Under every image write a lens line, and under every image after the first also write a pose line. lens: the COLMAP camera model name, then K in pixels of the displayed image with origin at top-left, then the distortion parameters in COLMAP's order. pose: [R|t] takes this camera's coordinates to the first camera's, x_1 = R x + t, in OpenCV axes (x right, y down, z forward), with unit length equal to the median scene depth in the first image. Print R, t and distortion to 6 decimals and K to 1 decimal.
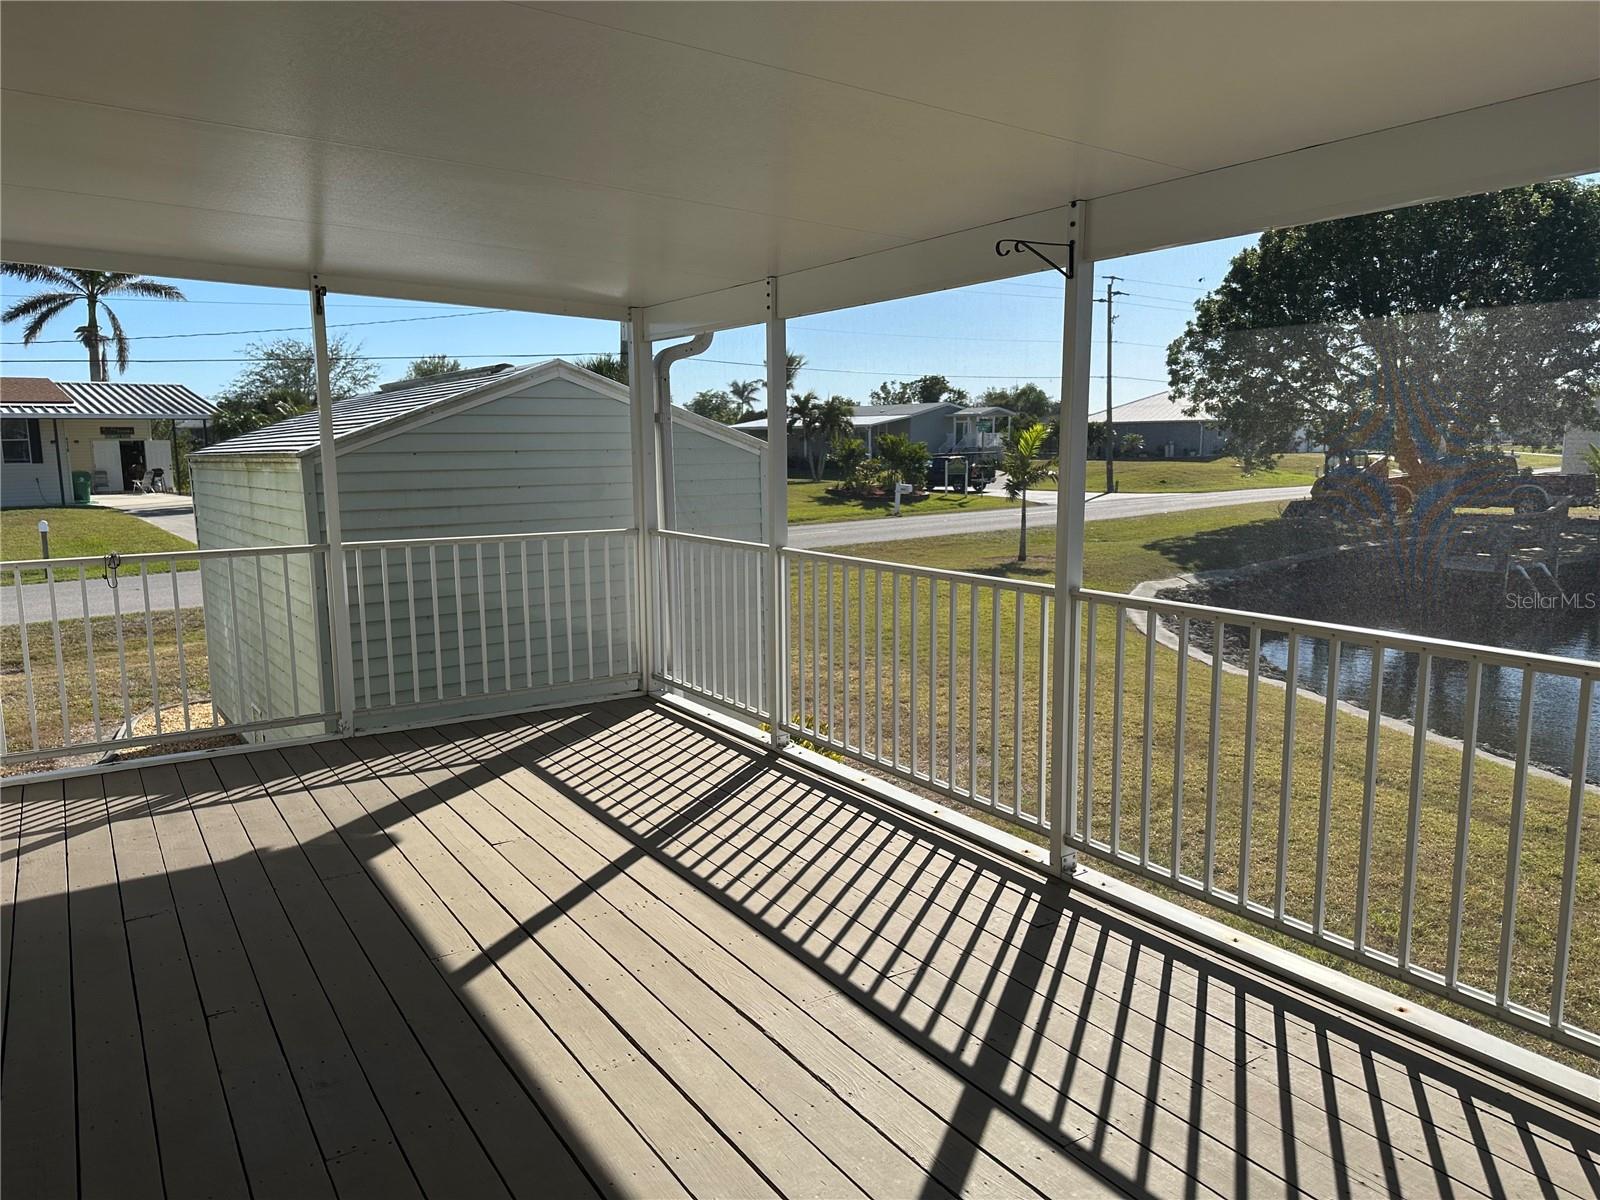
lens RADIAL K [[1113.4, 0, 802.7], [0, 1113.4, 600.1], [0, 0, 1]] dist [0.051572, -0.054403]
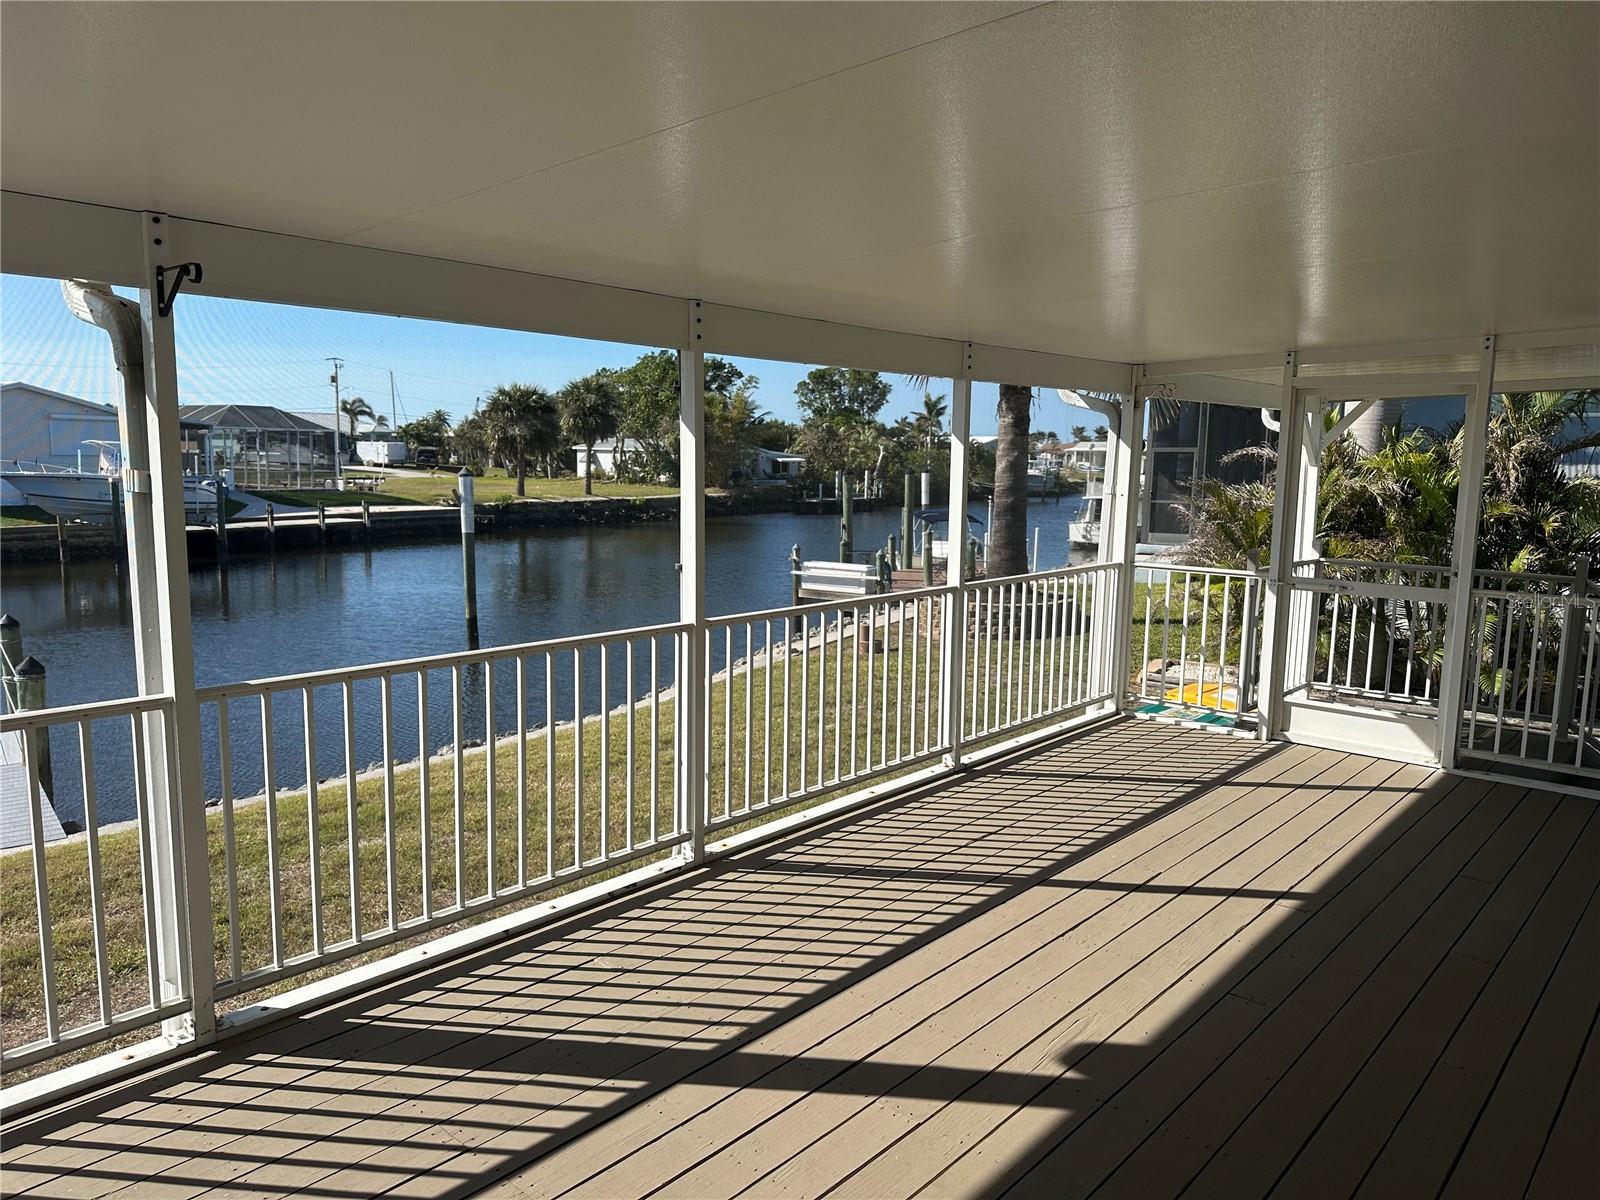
lens RADIAL K [[1113.4, 0, 801.9], [0, 1113.4, 602.9], [0, 0, 1]] dist [0.051572, -0.054403]
pose [[-0.252345, -0.142776, 0.957046, -1.004574], [0.121374, 0.976572, 0.177692, -0.242480], [-0.959995, 0.161000, -0.229104, 1.319068]]
